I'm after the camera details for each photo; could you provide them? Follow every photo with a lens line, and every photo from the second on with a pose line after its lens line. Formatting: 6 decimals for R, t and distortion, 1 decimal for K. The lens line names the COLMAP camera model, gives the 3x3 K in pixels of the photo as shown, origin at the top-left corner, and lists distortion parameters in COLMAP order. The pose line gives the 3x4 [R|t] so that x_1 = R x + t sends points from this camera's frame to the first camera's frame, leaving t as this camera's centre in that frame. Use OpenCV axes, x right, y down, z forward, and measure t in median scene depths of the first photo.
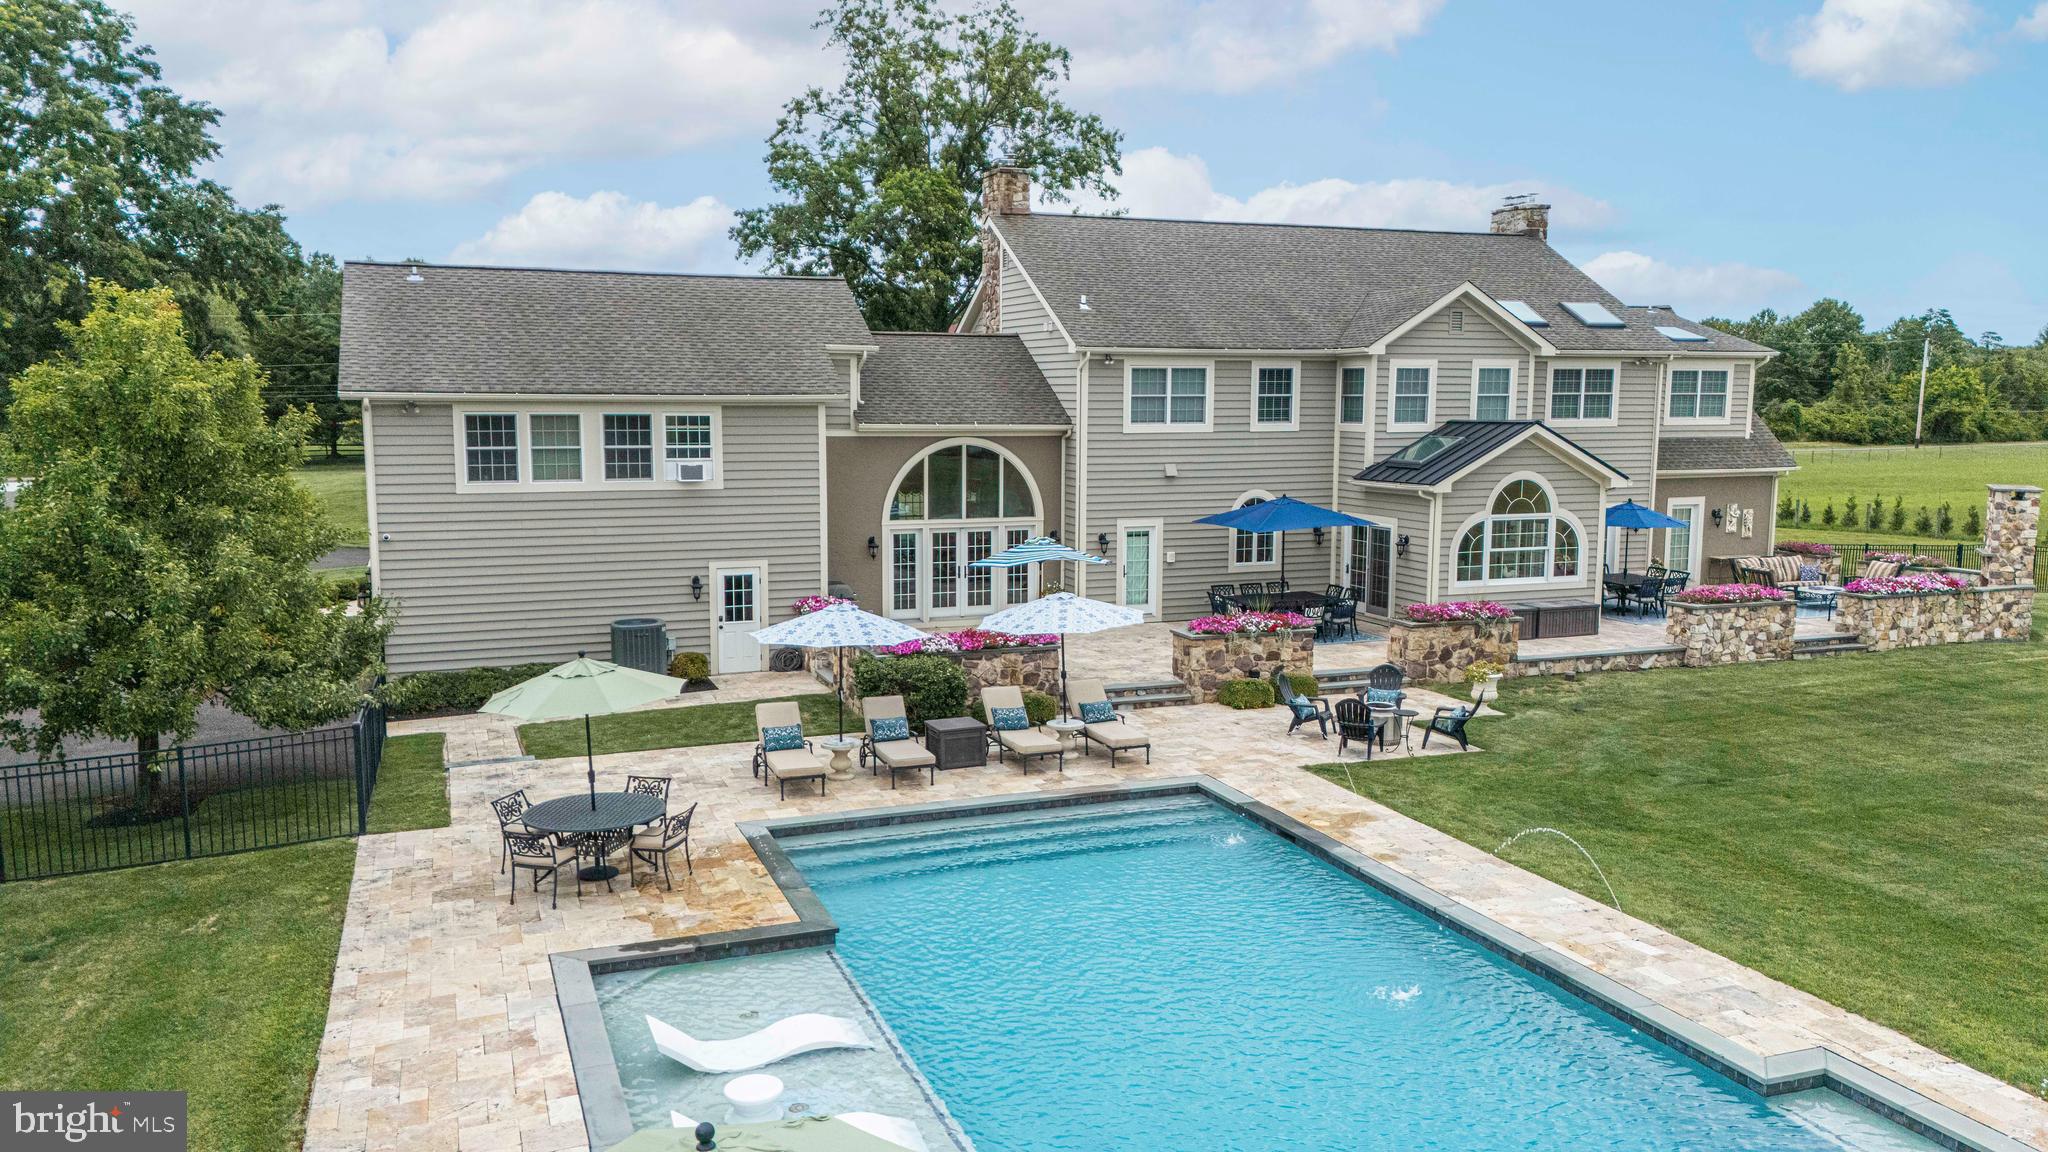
lens RADIAL K [[1498.9, 0, 1023.6], [0, 1498.9, 580.9], [0, 0, 1]] dist [0.090938, -0.092701]
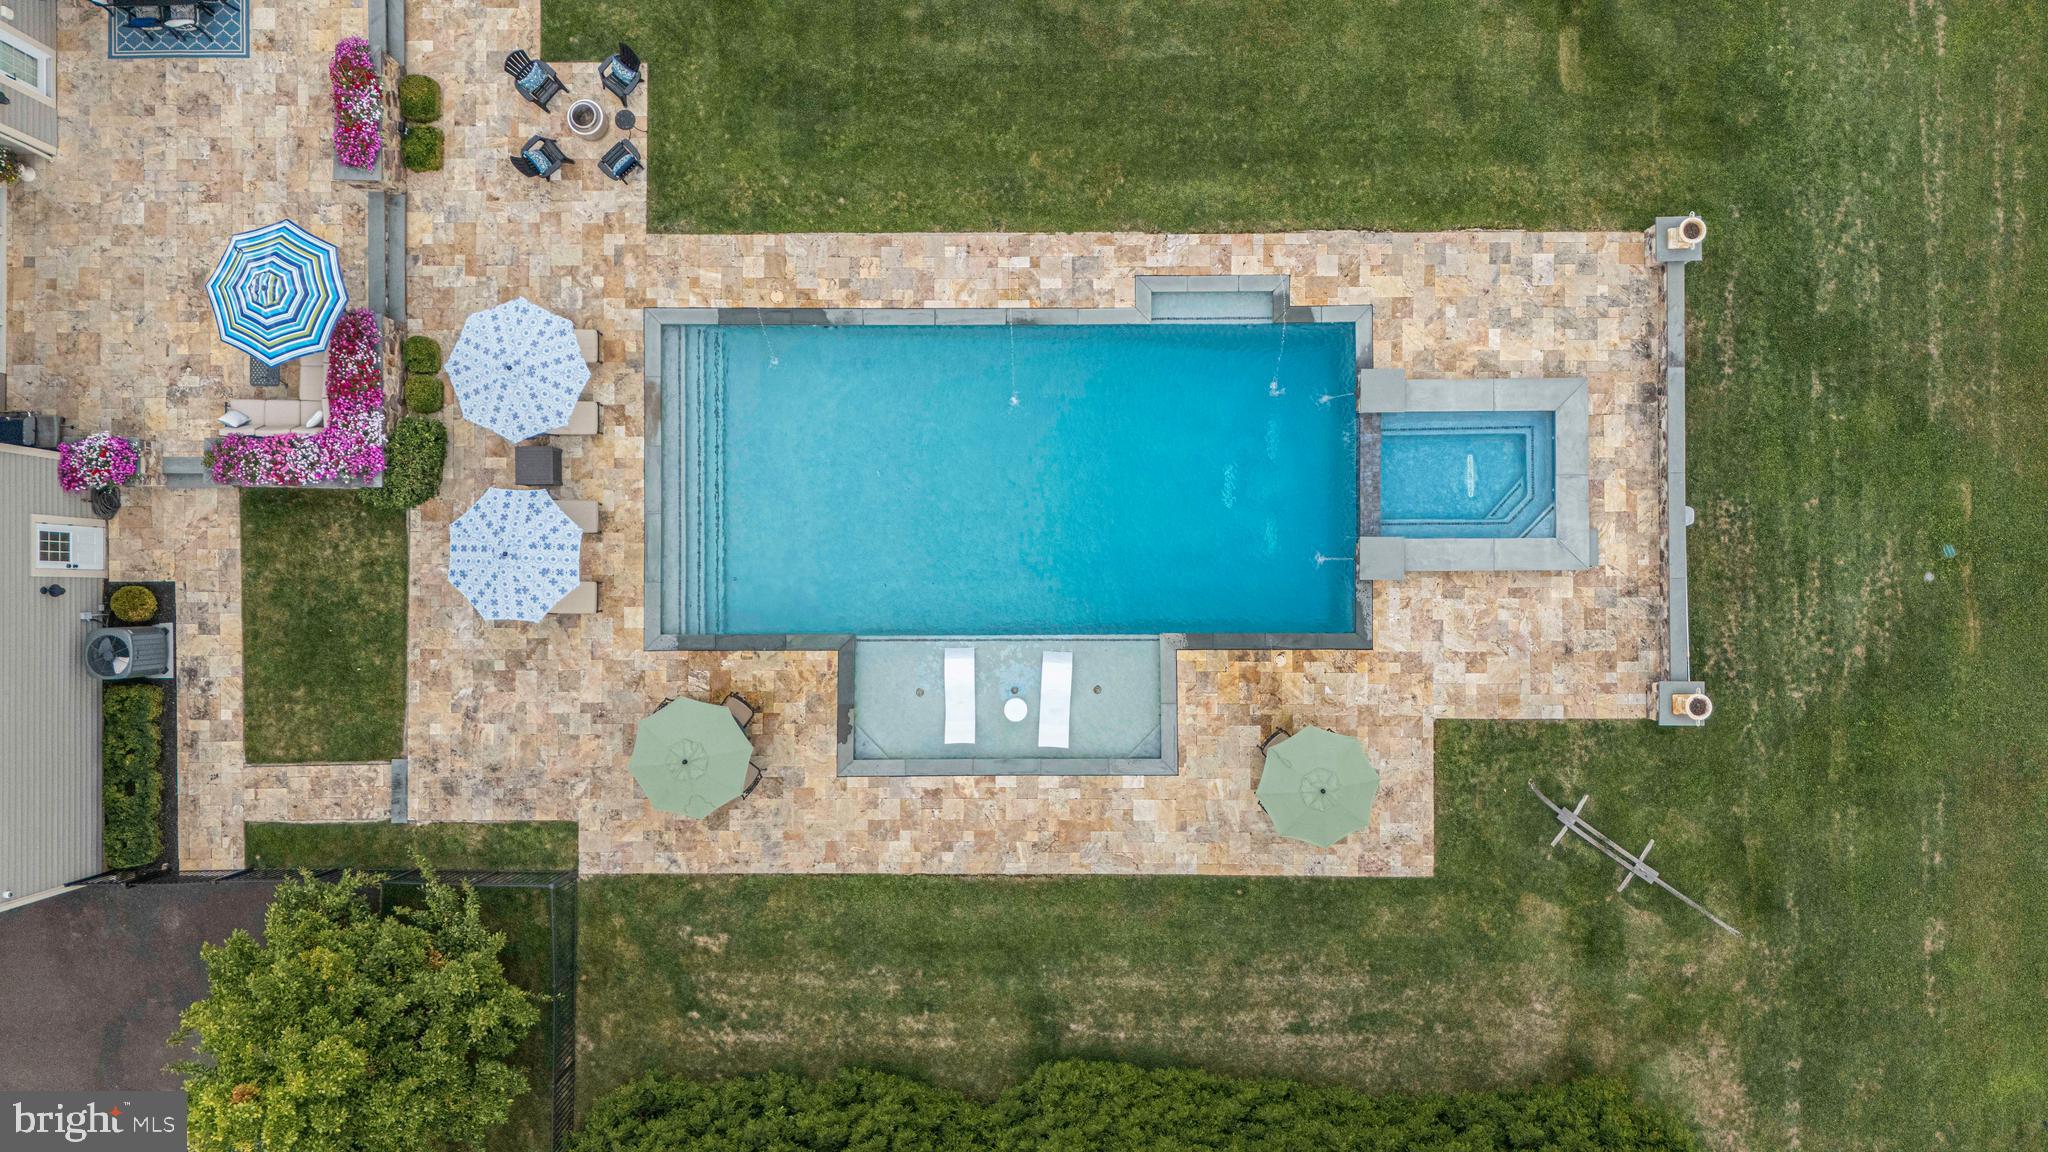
lens RADIAL K [[1498.9, 0, 1023.6], [0, 1498.9, 580.9], [0, 0, 1]] dist [0.090938, -0.092701]
pose [[0.360909, -0.932600, 0.000992, 0.008665], [0.128246, 0.050683, 0.990447, -0.790501], [-0.923741, -0.357334, 0.137894, 0.269528]]
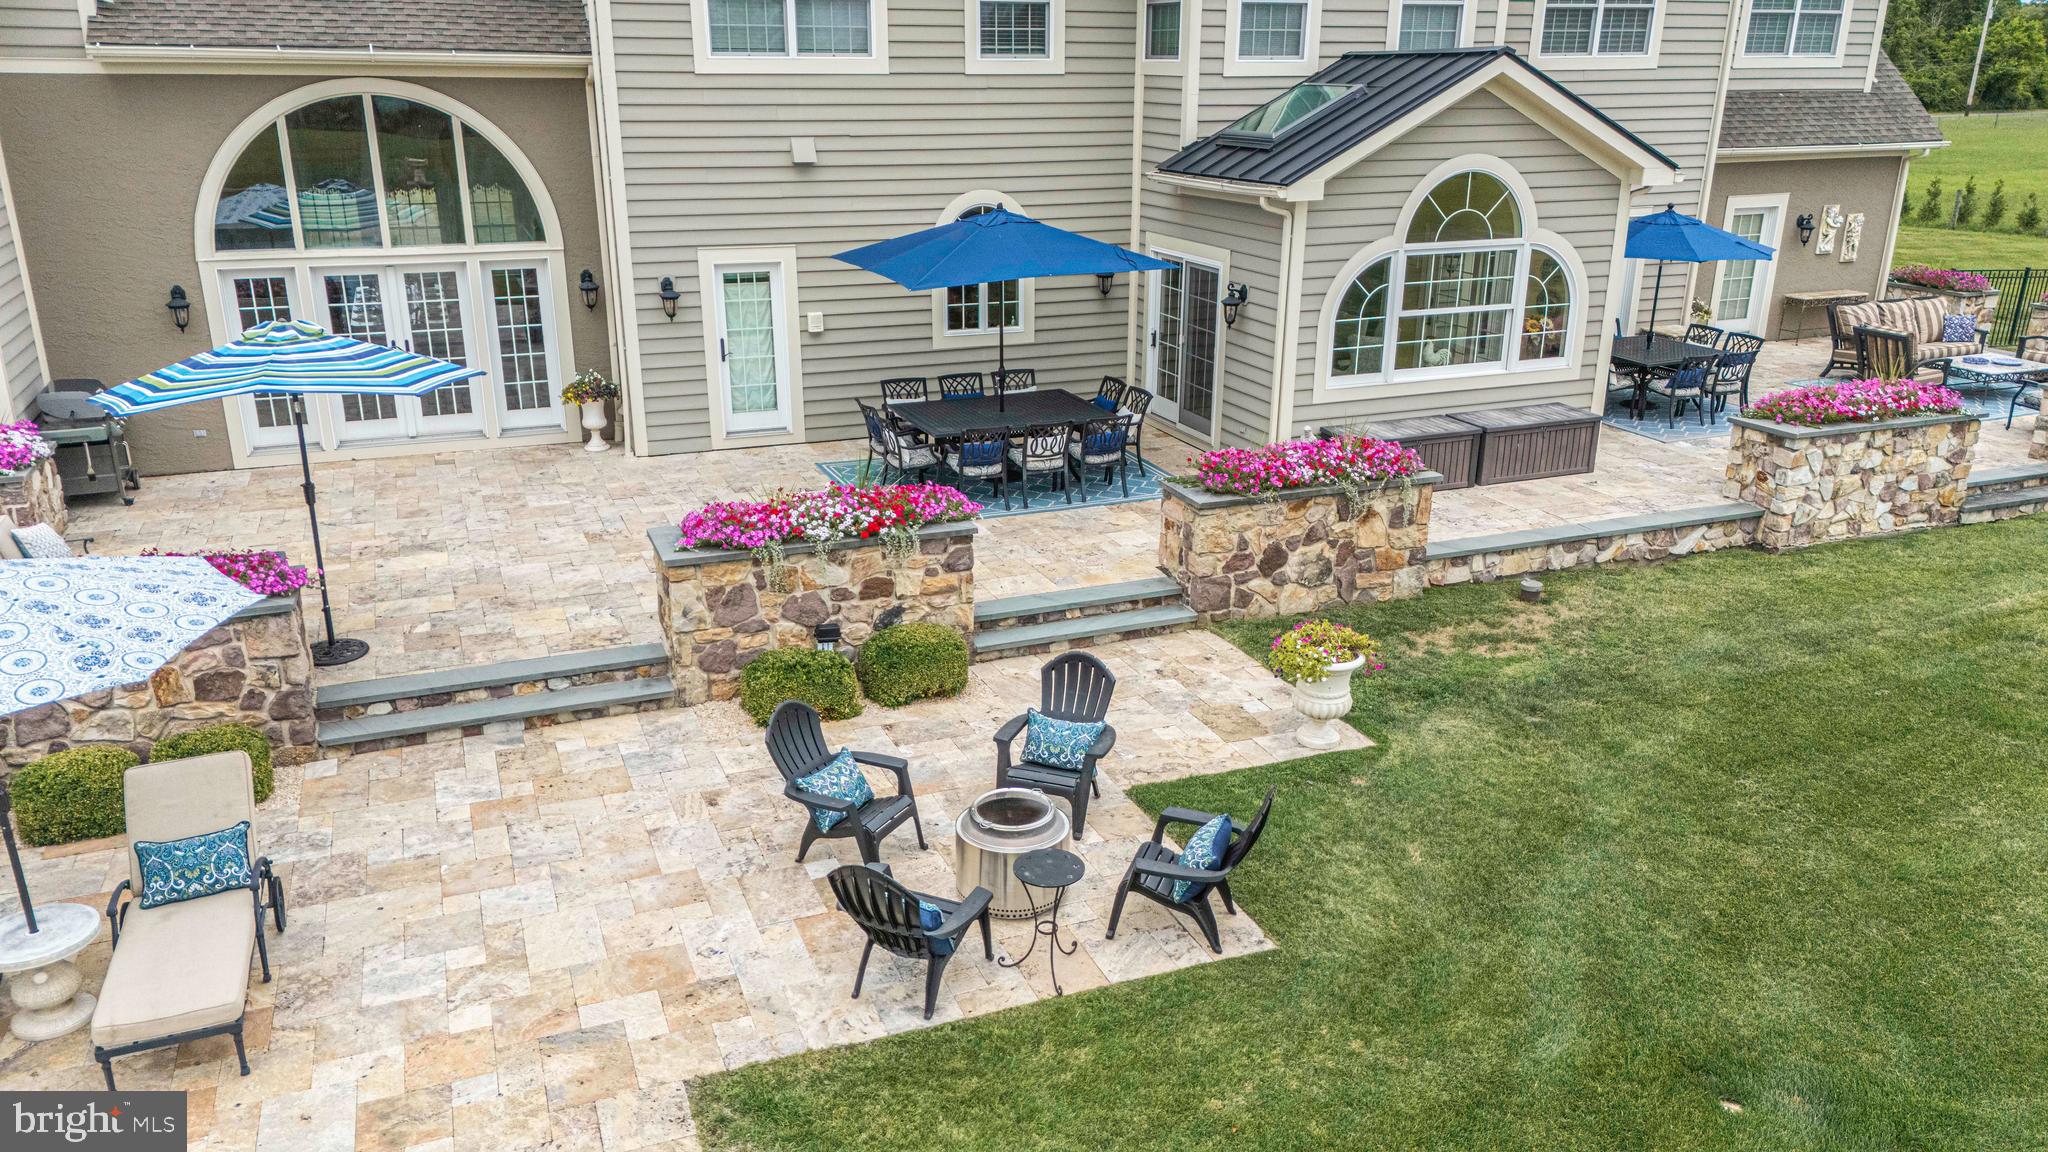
lens RADIAL K [[1498.9, 0, 1023.6], [0, 1498.9, 580.9], [0, 0, 1]] dist [0.090938, -0.092701]
pose [[0.999945, -0.002939, 0.010101, 0.173590], [0.000797, 0.978583, 0.205852, -0.037428], [-0.010490, -0.205833, 0.978531, 0.474649]]
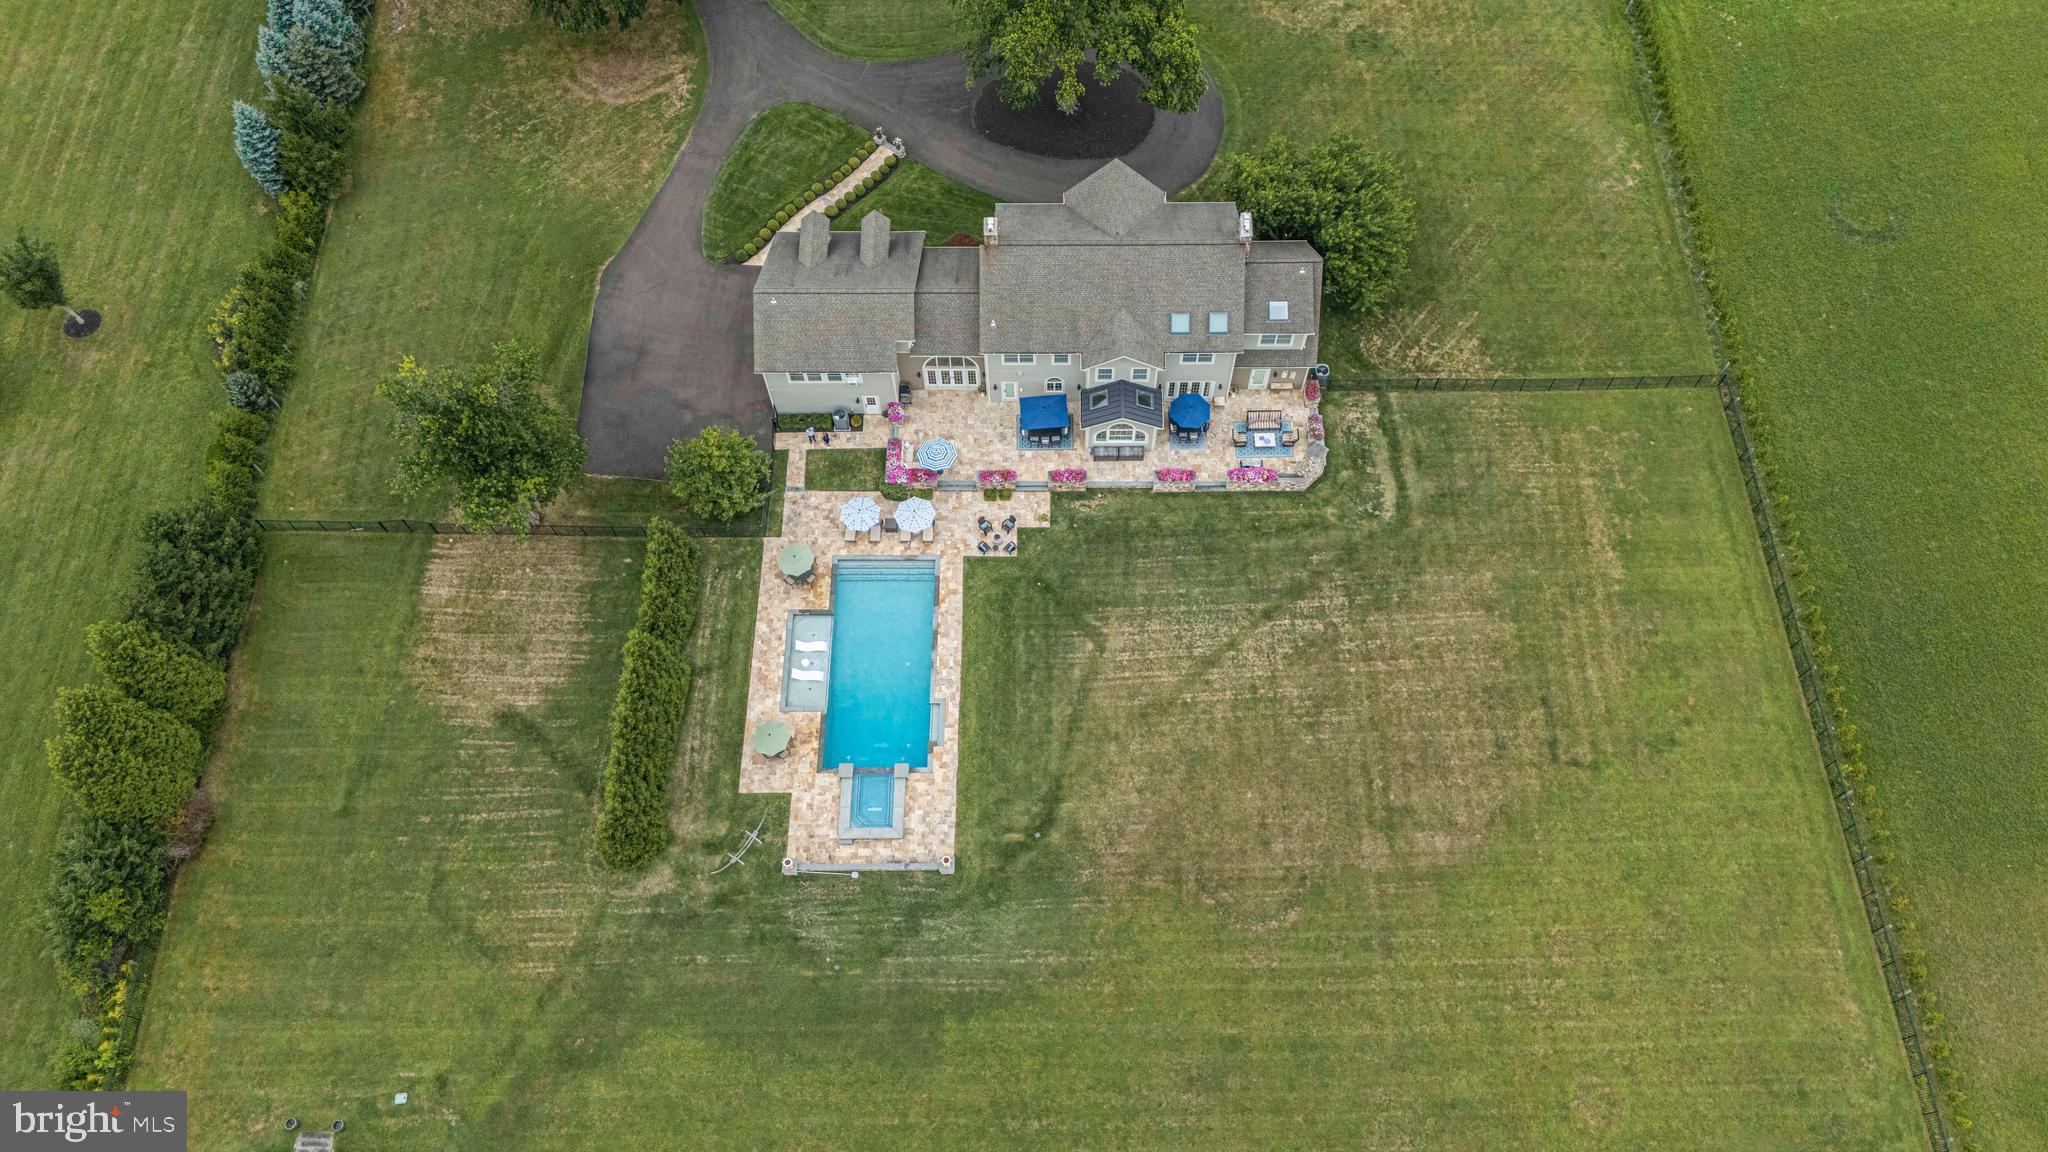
lens RADIAL K [[1503.5, 0, 1024.0], [0, 1503.5, 576.0], [0, 0, 1]] dist [0.200027, -0.539040]
pose [[0.929276, 0.322806, -0.179565, 0.775032], [-0.028604, 0.547541, 0.836290, -2.355789], [0.368278, -0.772008, 0.518050, -0.824357]]
